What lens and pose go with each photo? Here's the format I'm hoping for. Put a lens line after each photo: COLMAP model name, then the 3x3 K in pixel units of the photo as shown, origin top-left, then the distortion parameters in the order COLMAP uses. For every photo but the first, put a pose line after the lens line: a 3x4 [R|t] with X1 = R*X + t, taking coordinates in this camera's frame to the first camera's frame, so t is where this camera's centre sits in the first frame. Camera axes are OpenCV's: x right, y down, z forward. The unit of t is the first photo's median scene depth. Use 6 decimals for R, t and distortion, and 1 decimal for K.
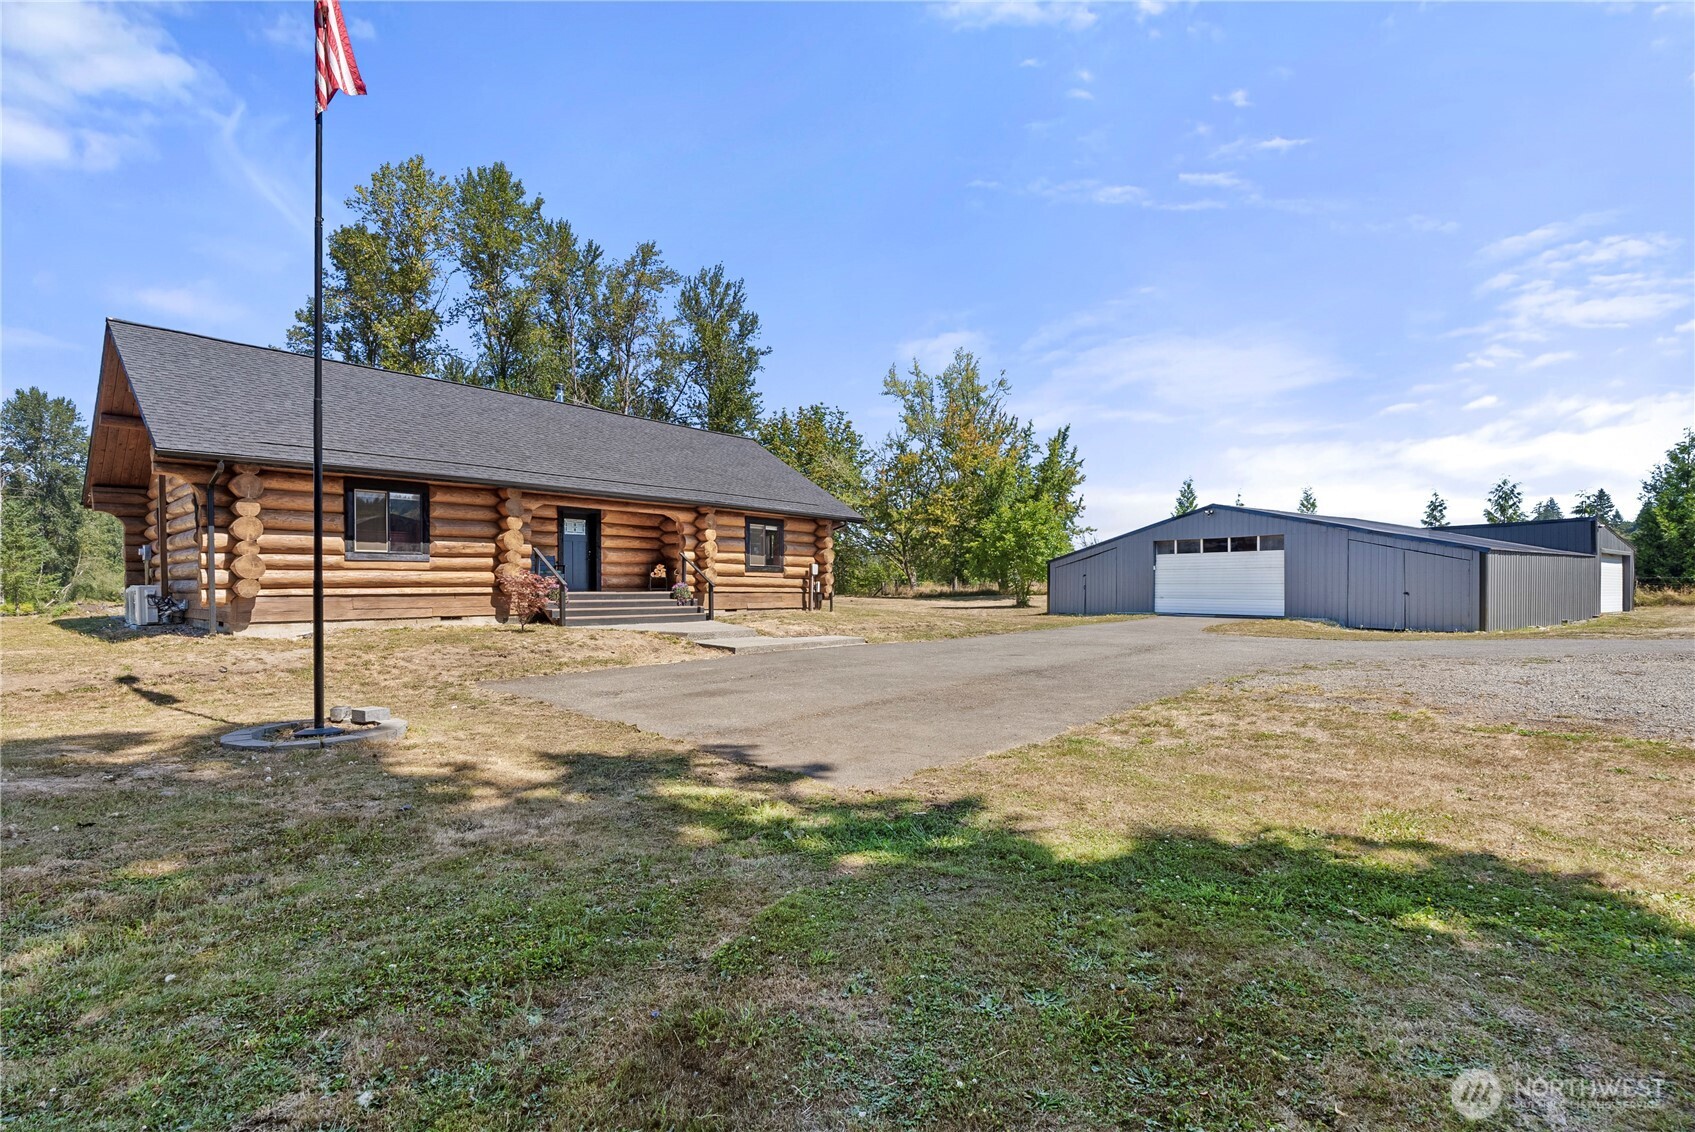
lens RADIAL K [[801.0, 0, 848.2], [0, 801.0, 593.6], [0, 0, 1]] dist [0.016032, -0.000162]
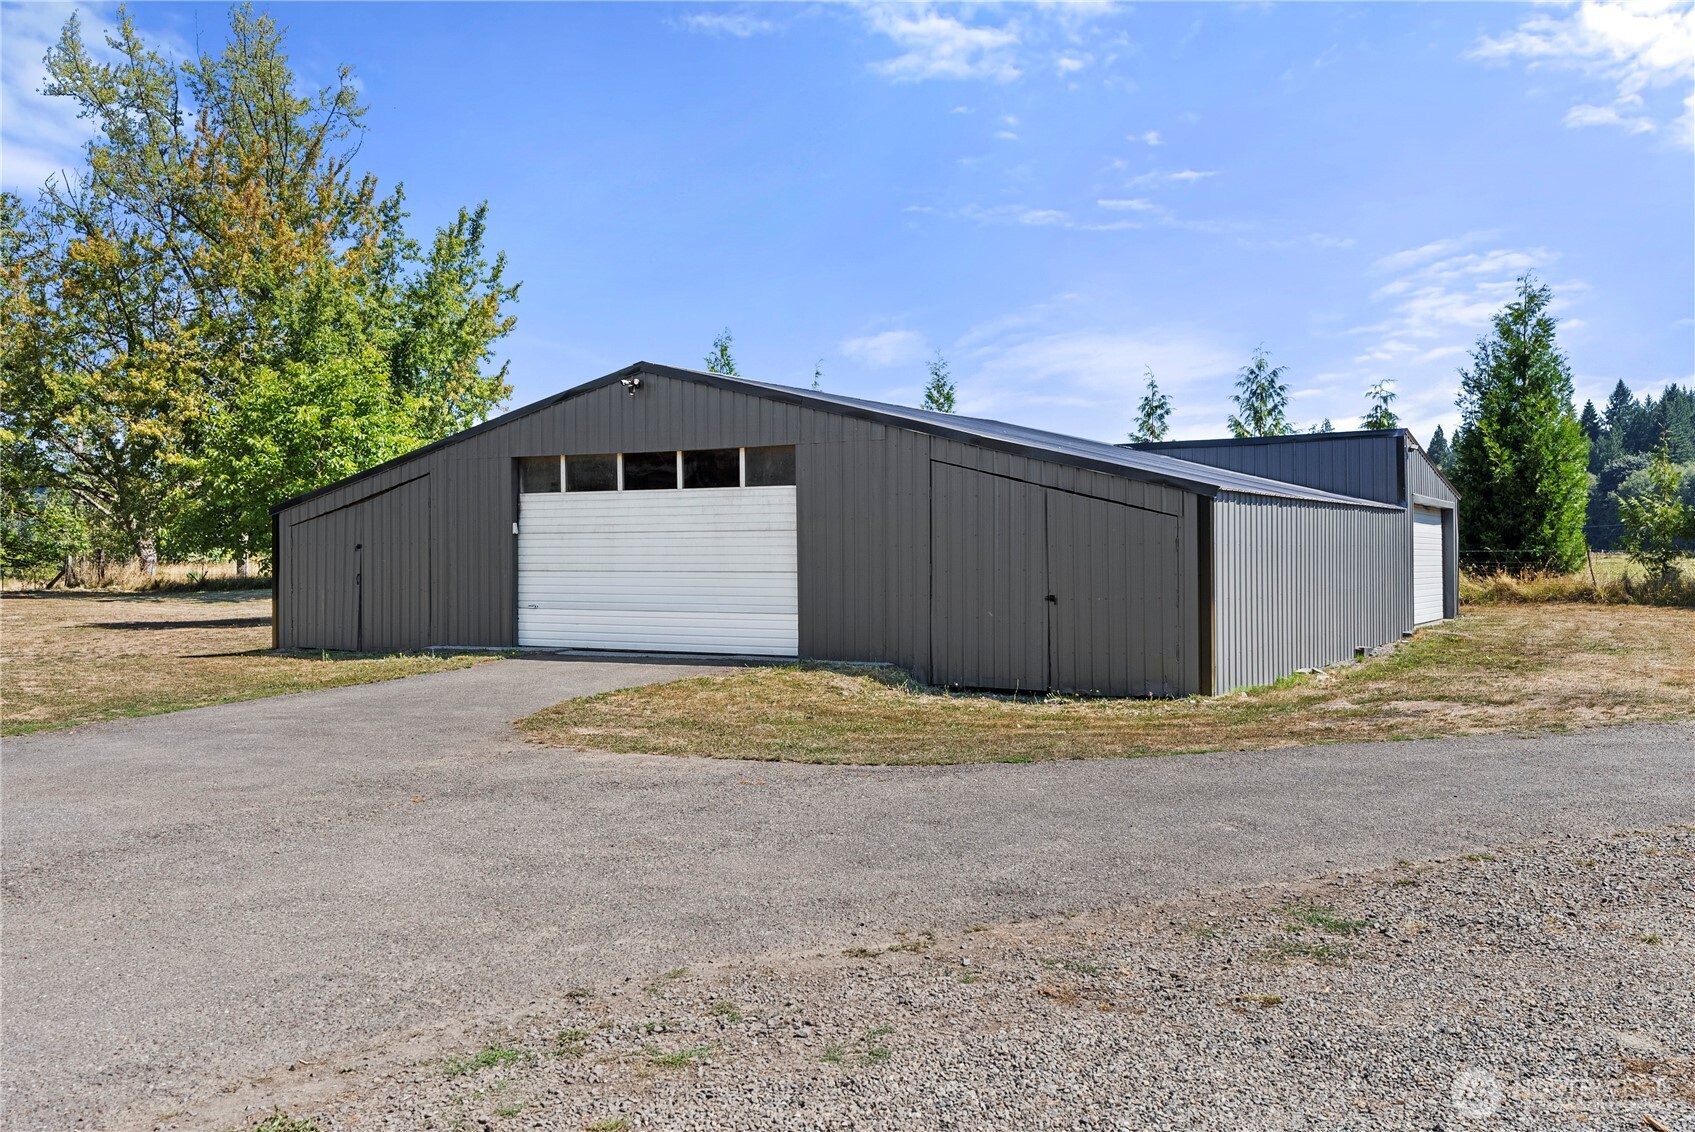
lens RADIAL K [[1566.6, 0, 847.5], [0, 1566.6, 566.0], [0, 0, 1]] dist [-0.000843, 0.168001]
pose [[0.913573, -0.005299, 0.406641, 0.181561], [0.006799, 0.999974, -0.002245, -0.009669], [-0.406618, 0.004816, 0.913585, 0.215799]]
